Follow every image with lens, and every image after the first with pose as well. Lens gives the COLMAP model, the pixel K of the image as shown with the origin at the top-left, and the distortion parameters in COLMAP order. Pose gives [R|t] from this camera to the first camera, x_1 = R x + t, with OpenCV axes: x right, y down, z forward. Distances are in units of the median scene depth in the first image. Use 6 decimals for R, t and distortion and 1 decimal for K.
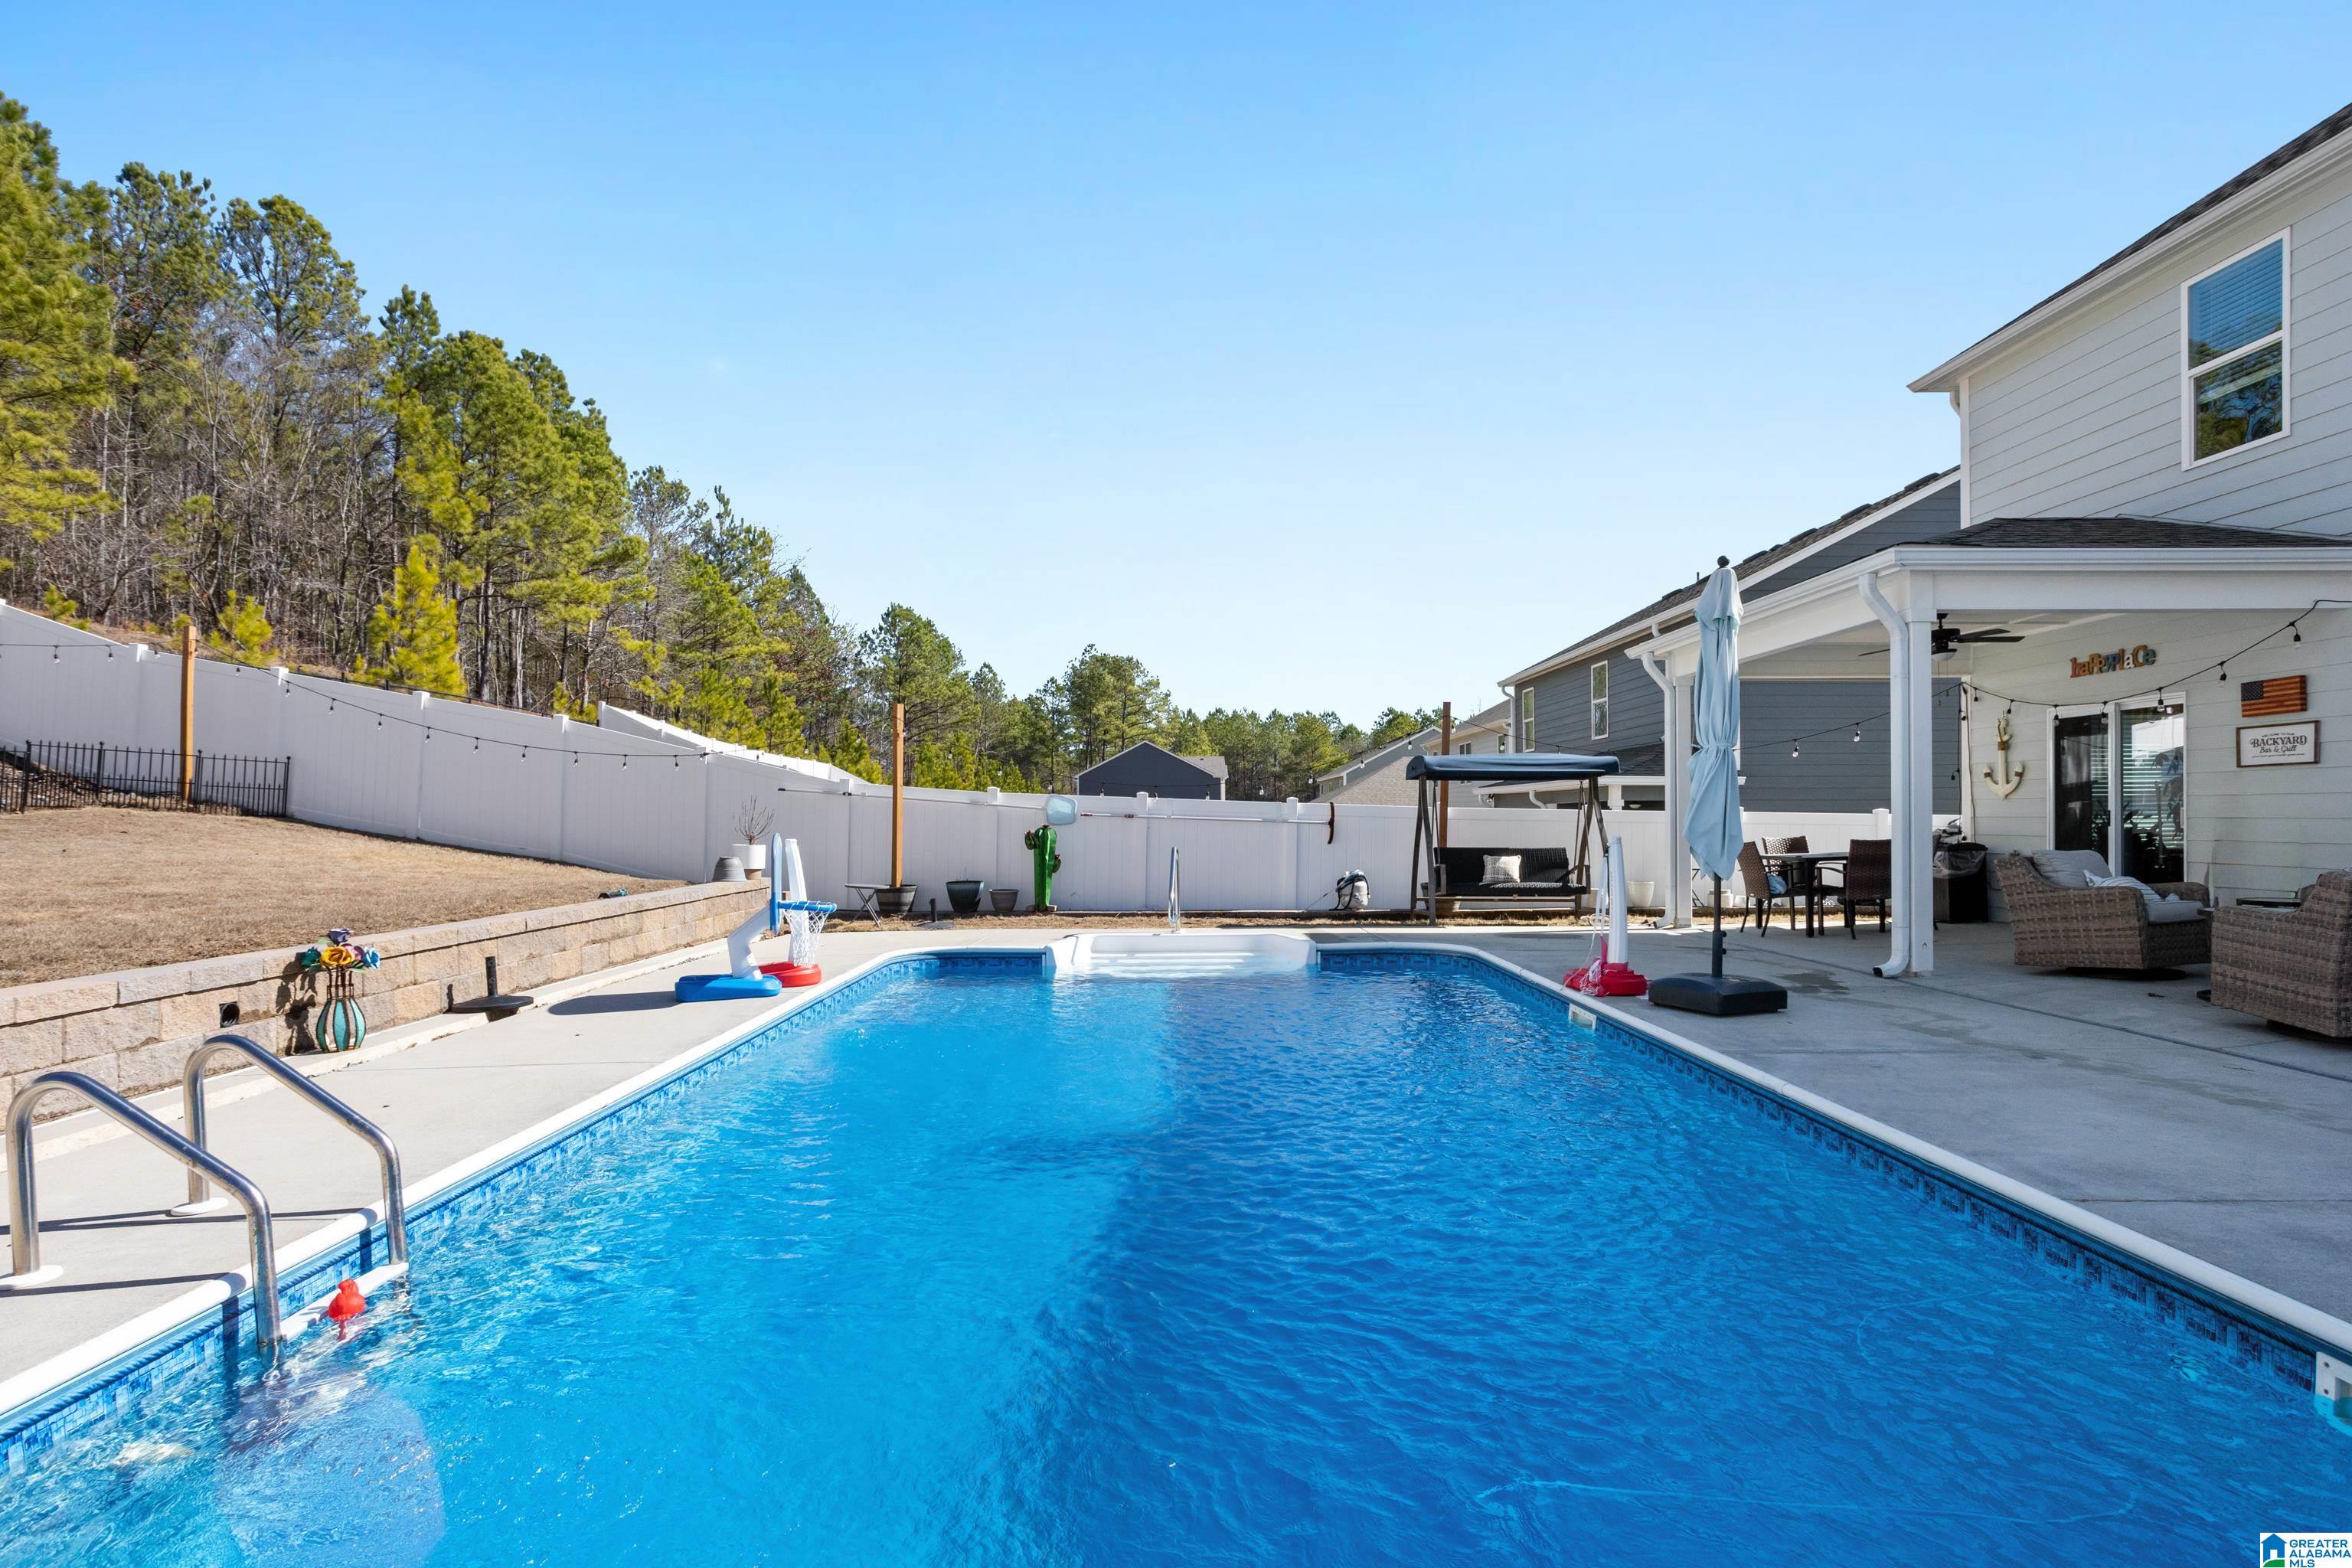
lens RADIAL K [[1210.5, 0, 1173.9], [0, 1210.5, 811.8], [0, 0, 1]] dist [-0.036276, 0.025639]
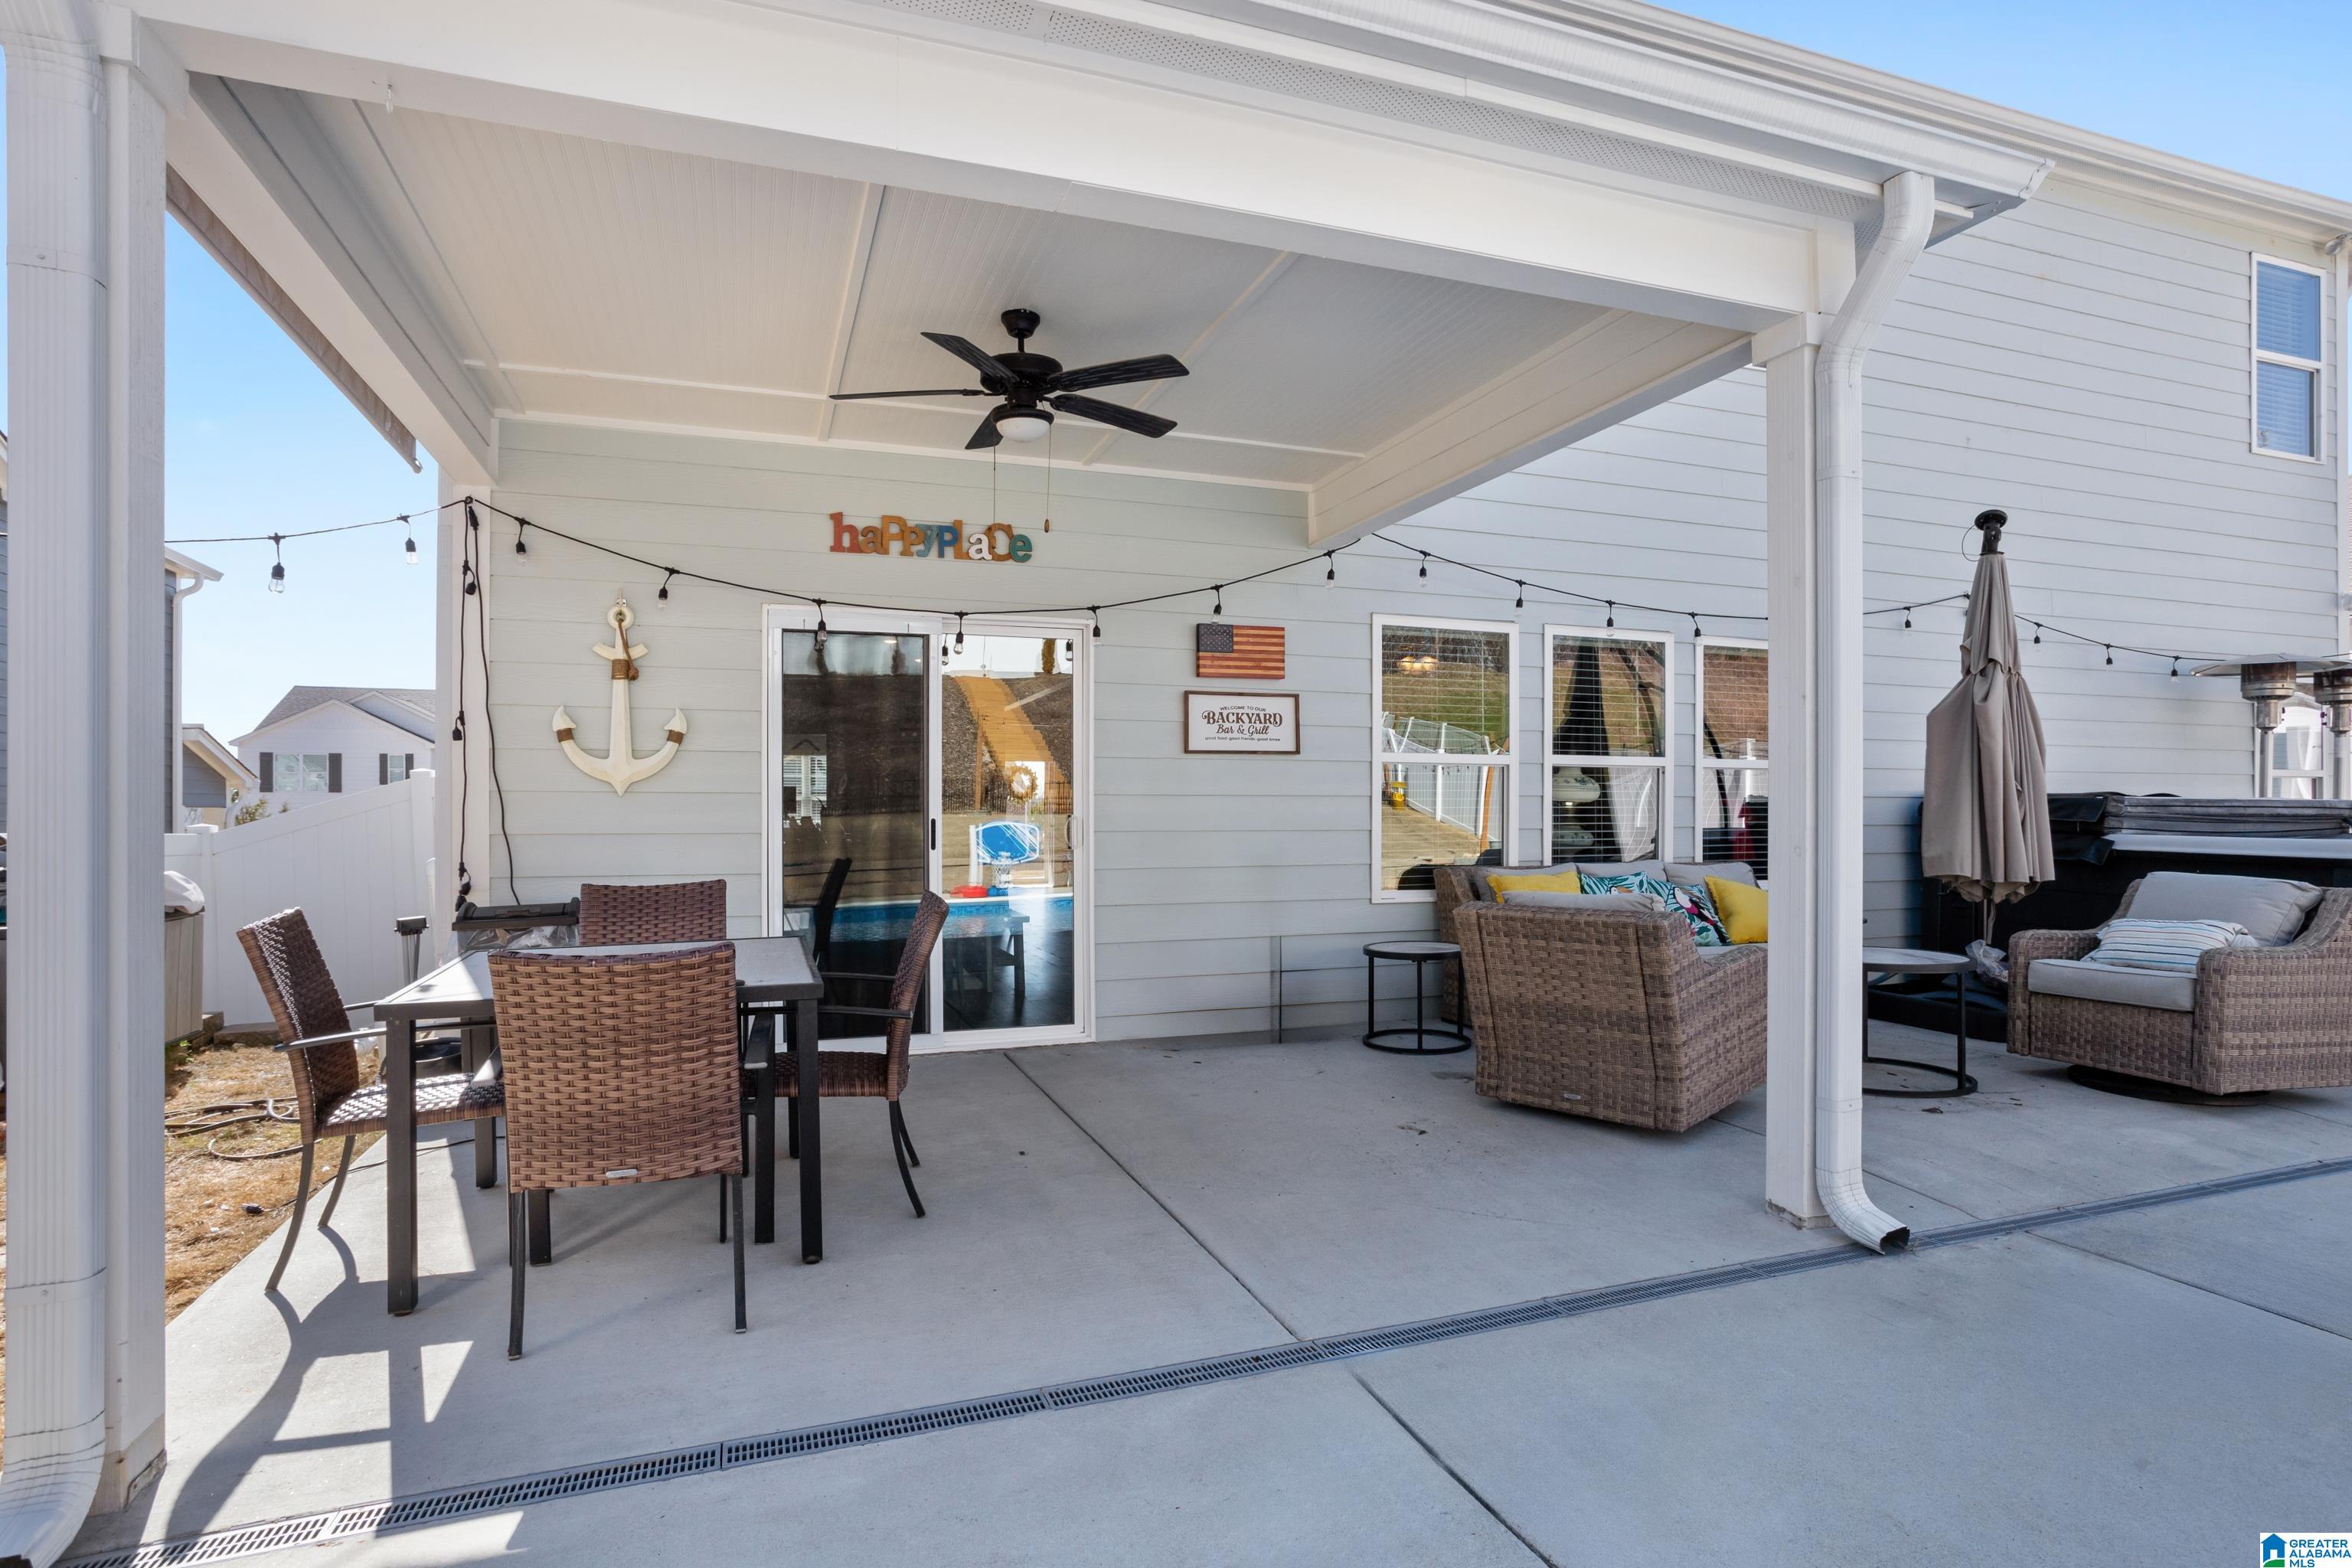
lens RADIAL K [[1210.5, 0, 1173.9], [0, 1210.5, 811.8], [0, 0, 1]] dist [-0.036276, 0.025639]
pose [[-0.353378, -0.001484, 0.935479, 0.253968], [0.000026, 0.999999, 0.001596, -0.005593], [-0.935481, 0.000588, -0.353378, 1.127123]]
